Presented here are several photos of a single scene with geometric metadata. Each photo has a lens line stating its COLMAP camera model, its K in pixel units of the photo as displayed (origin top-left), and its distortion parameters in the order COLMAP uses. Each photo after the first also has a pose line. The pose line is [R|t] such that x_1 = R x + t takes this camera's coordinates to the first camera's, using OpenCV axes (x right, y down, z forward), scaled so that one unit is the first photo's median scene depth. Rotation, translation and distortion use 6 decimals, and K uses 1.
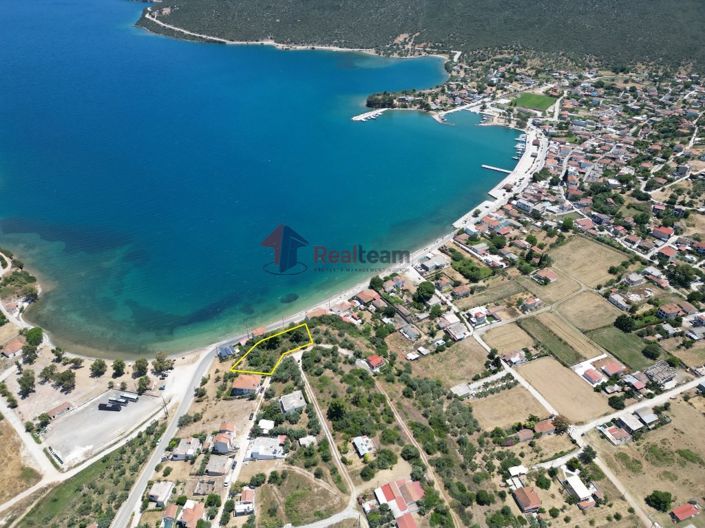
lens RADIAL K [[491.5, 0, 352.5], [0, 491.5, 264.0], [0, 0, 1]] dist [0.069540, -0.062851]
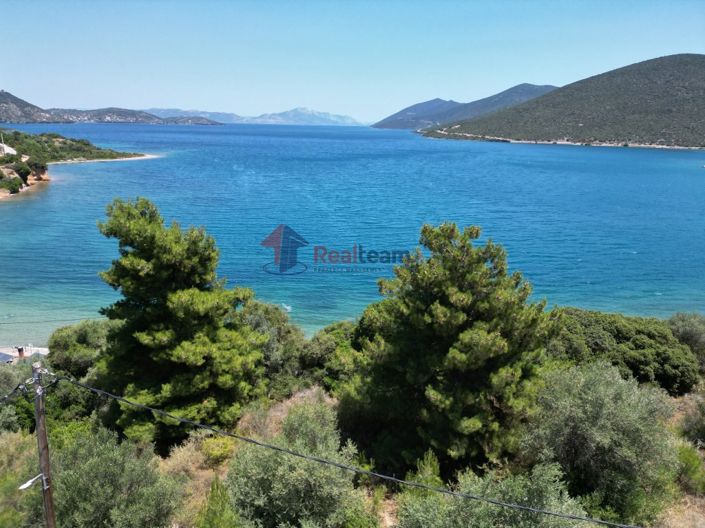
lens RADIAL K [[491.5, 0, 352.5], [0, 491.5, 264.0], [0, 0, 1]] dist [0.069540, -0.062851]
pose [[0.851882, 0.143240, -0.503766, -0.078217], [-0.298810, 0.922887, -0.242884, 0.131883], [0.430128, 0.357439, 0.828992, 0.809556]]
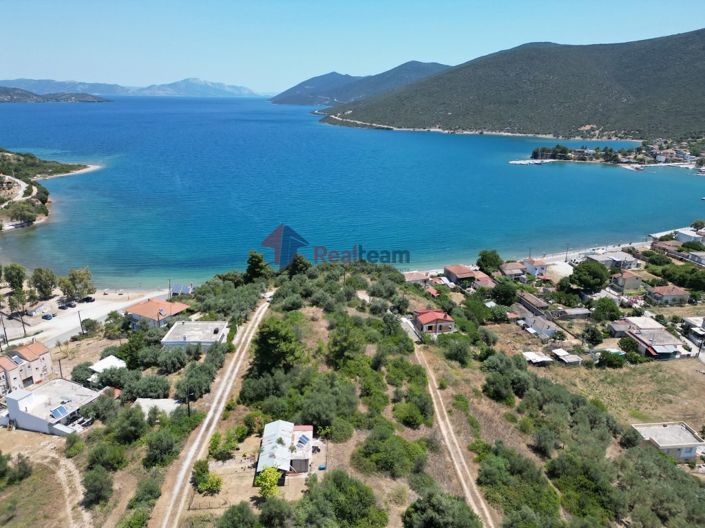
lens RADIAL K [[491.5, 0, 352.5], [0, 491.5, 264.0], [0, 0, 1]] dist [0.069540, -0.062851]
pose [[0.936985, 0.108795, -0.331997, 0.094748], [-0.194575, 0.951763, -0.237251, 0.215896], [0.290171, 0.286899, 0.912957, 0.475619]]
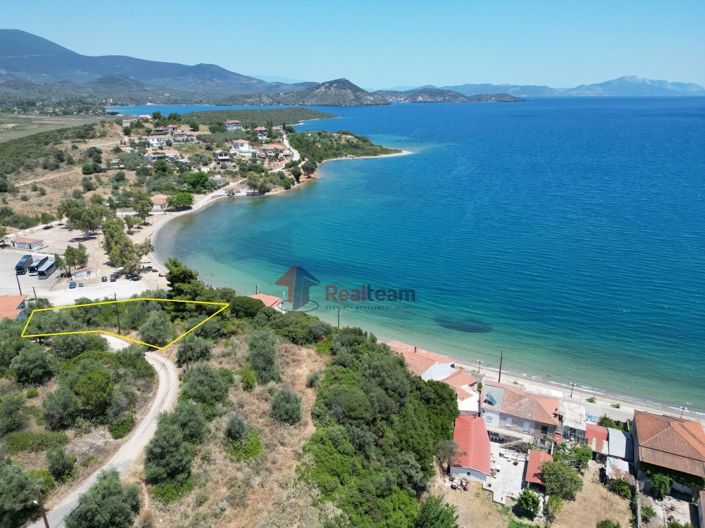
lens RADIAL K [[491.5, 0, 352.5], [0, 491.5, 264.0], [0, 0, 1]] dist [0.069540, -0.062851]
pose [[0.424777, 0.279958, -0.860923, 0.126410], [-0.504511, 0.862825, 0.031652, 0.064227], [0.751687, 0.420900, 0.507750, 0.788021]]
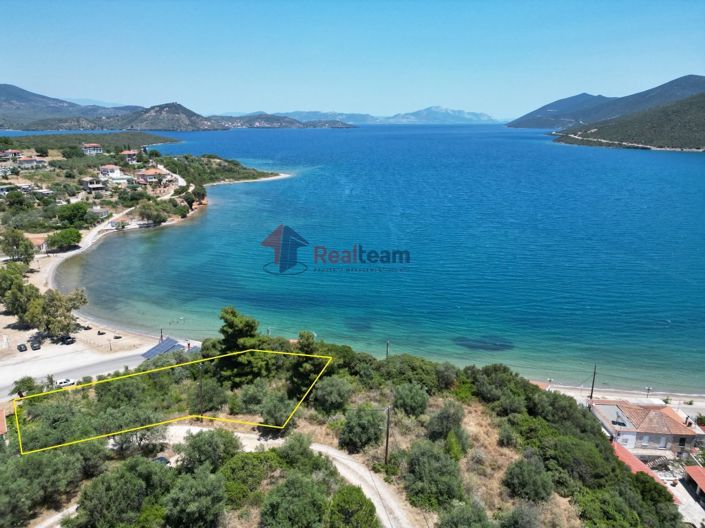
lens RADIAL K [[491.5, 0, 352.5], [0, 491.5, 264.0], [0, 0, 1]] dist [0.069540, -0.062851]
pose [[0.690069, 0.188929, -0.698649, 0.031286], [-0.400870, 0.903501, -0.151622, 0.111572], [0.602584, 0.384696, 0.699215, 0.733733]]
